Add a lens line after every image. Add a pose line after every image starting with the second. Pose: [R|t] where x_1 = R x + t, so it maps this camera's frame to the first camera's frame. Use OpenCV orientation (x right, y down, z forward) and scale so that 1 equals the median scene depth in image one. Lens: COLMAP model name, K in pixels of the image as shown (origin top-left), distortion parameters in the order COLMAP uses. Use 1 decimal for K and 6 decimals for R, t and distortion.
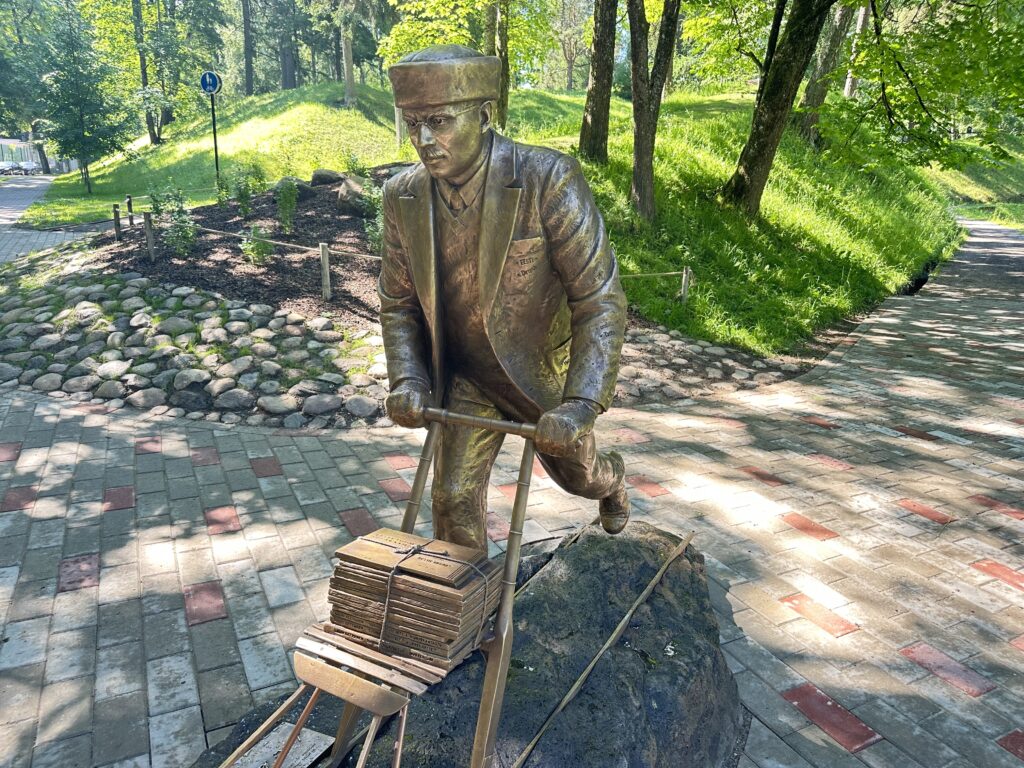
lens RADIAL K [[712.7, 0, 525.7], [0, 712.7, 383.9], [0, 0, 1]] dist [0.062404, -0.087764]
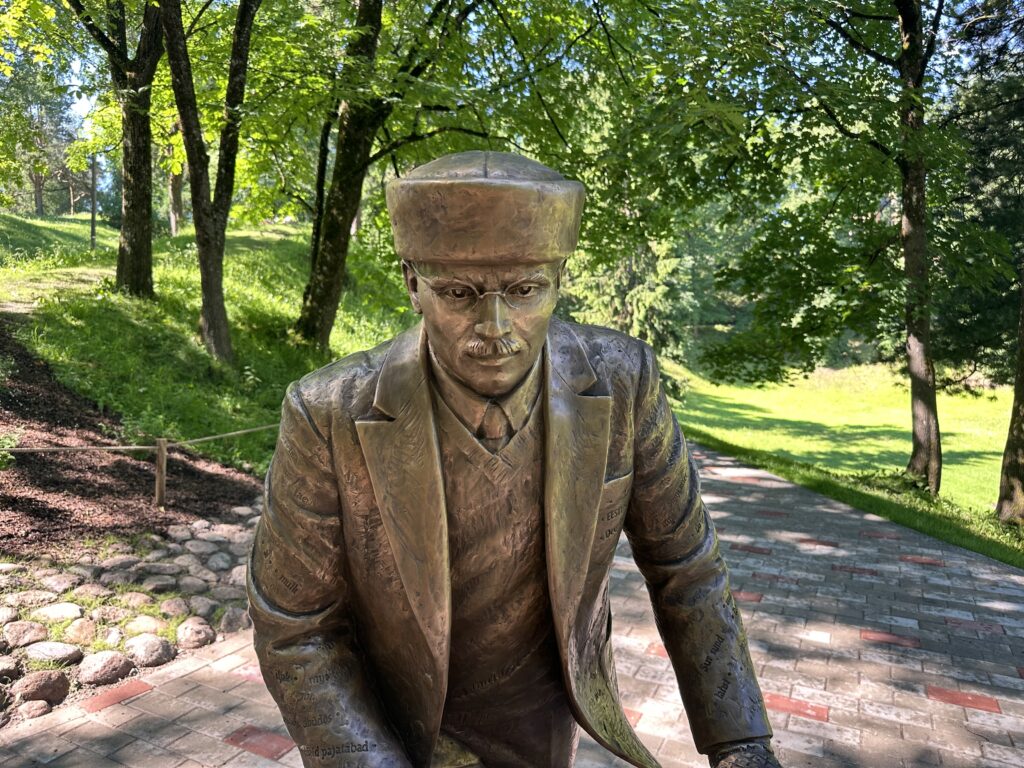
lens RADIAL K [[712.7, 0, 525.7], [0, 712.7, 383.9], [0, 0, 1]] dist [0.062404, -0.087764]
pose [[0.794873, -0.064027, 0.603389, -0.379162], [0.169612, 0.978222, -0.119636, -0.202675], [-0.582588, 0.197438, 0.788422, 0.515192]]
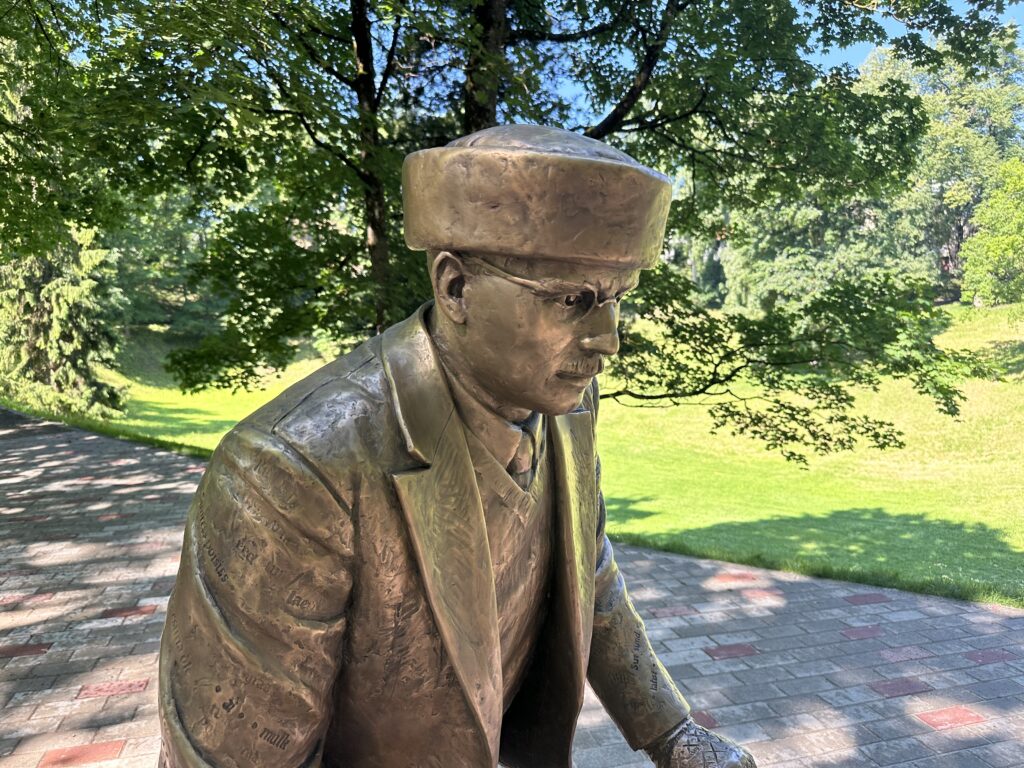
lens RADIAL K [[721.3, 0, 512.0], [0, 721.3, 384.0], [0, 0, 1]] dist [-0.002336, 0.003911]
pose [[0.191892, -0.095283, 0.976780, -0.506839], [0.260136, 0.964615, 0.042991, -0.300995], [-0.946312, 0.245845, 0.209888, 0.843300]]
